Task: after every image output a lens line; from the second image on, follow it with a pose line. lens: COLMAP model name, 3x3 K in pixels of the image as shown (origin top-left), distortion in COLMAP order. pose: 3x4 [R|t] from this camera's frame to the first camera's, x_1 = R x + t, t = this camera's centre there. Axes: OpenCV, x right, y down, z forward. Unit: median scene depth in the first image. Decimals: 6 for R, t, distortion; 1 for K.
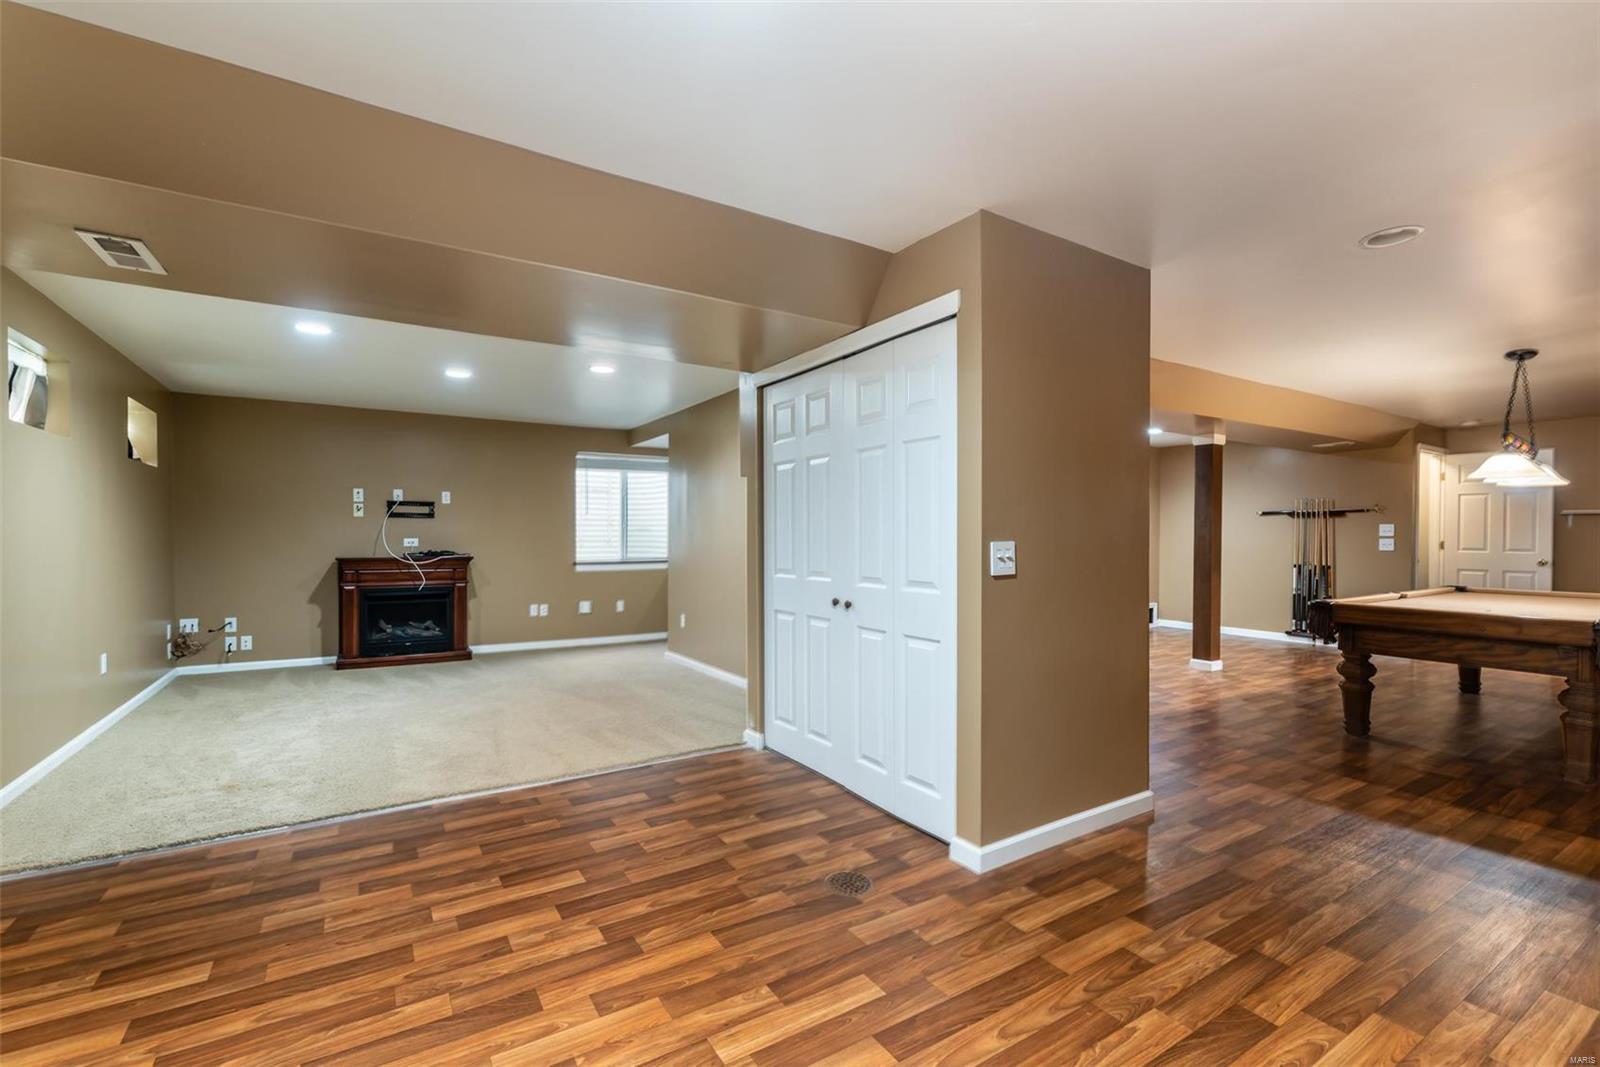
lens RADIAL K [[707.2, 0, 799.0], [0, 707.2, 522.2], [0, 0, 1]] dist [-0.002058, -0.000500]
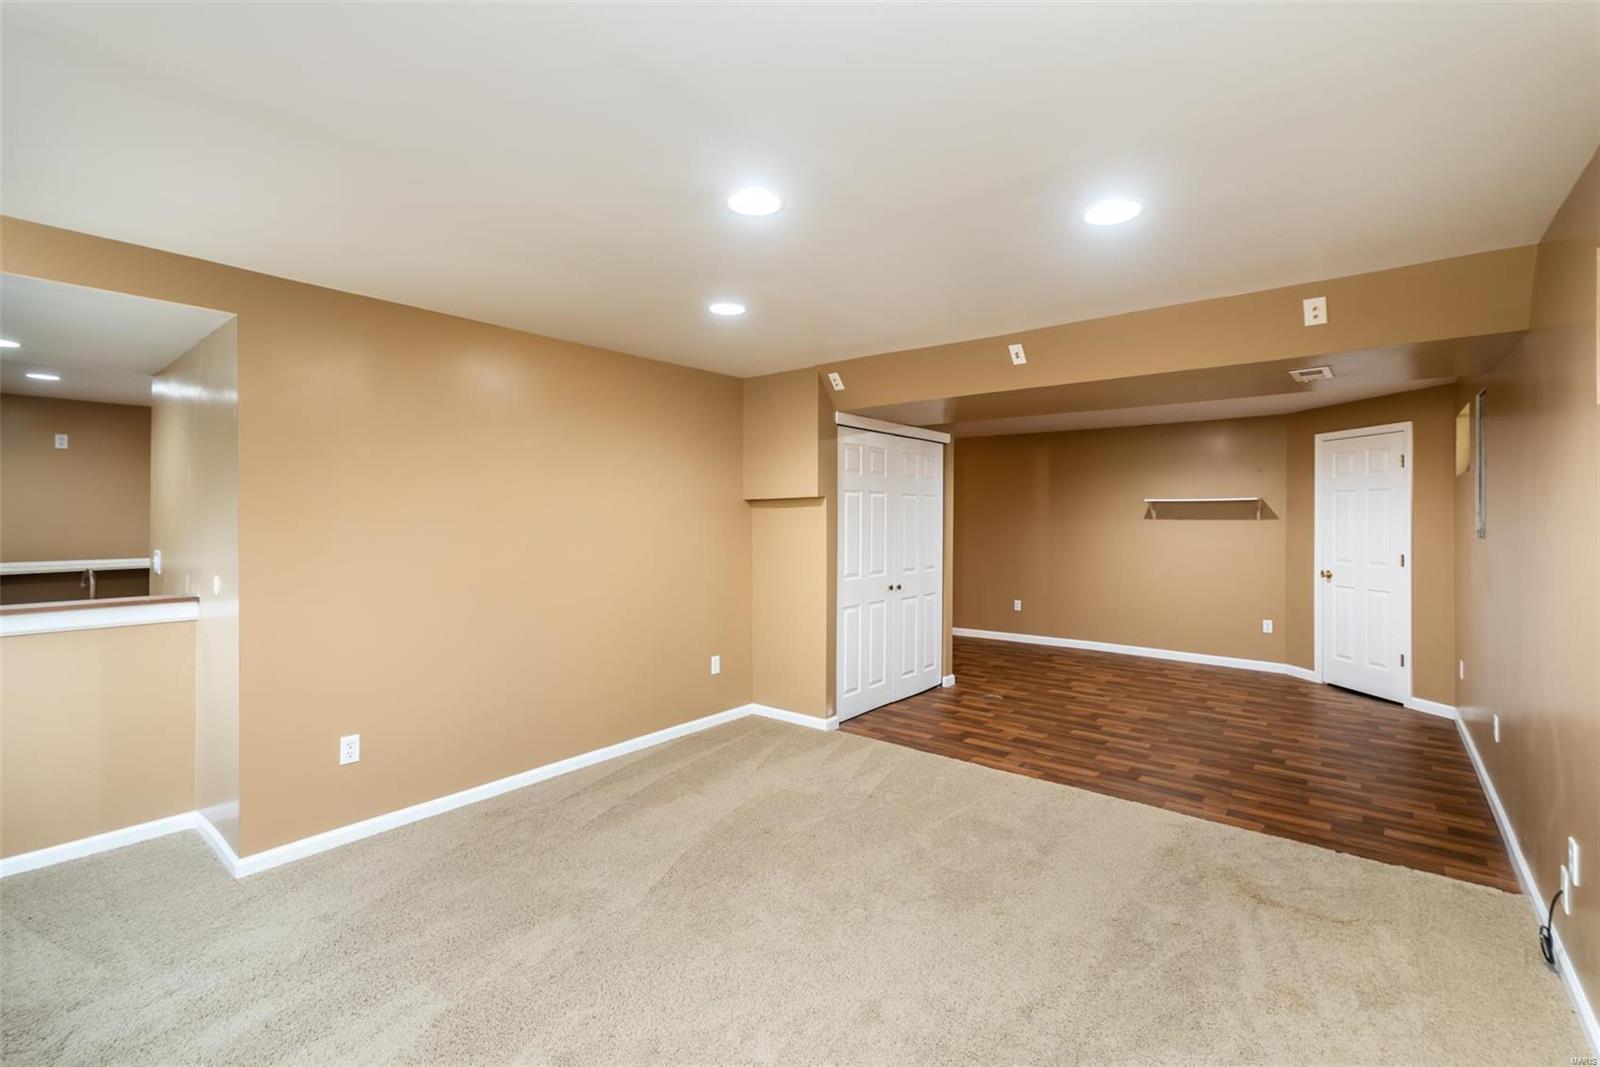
lens RADIAL K [[707.2, 0, 799.0], [0, 707.2, 522.2], [0, 0, 1]] dist [-0.002058, -0.000500]
pose [[-0.330635, -0.010454, 0.943701, -1.763043], [-0.019675, 0.999798, 0.004182, -0.044825], [-0.943554, -0.017184, -0.330774, 2.227513]]
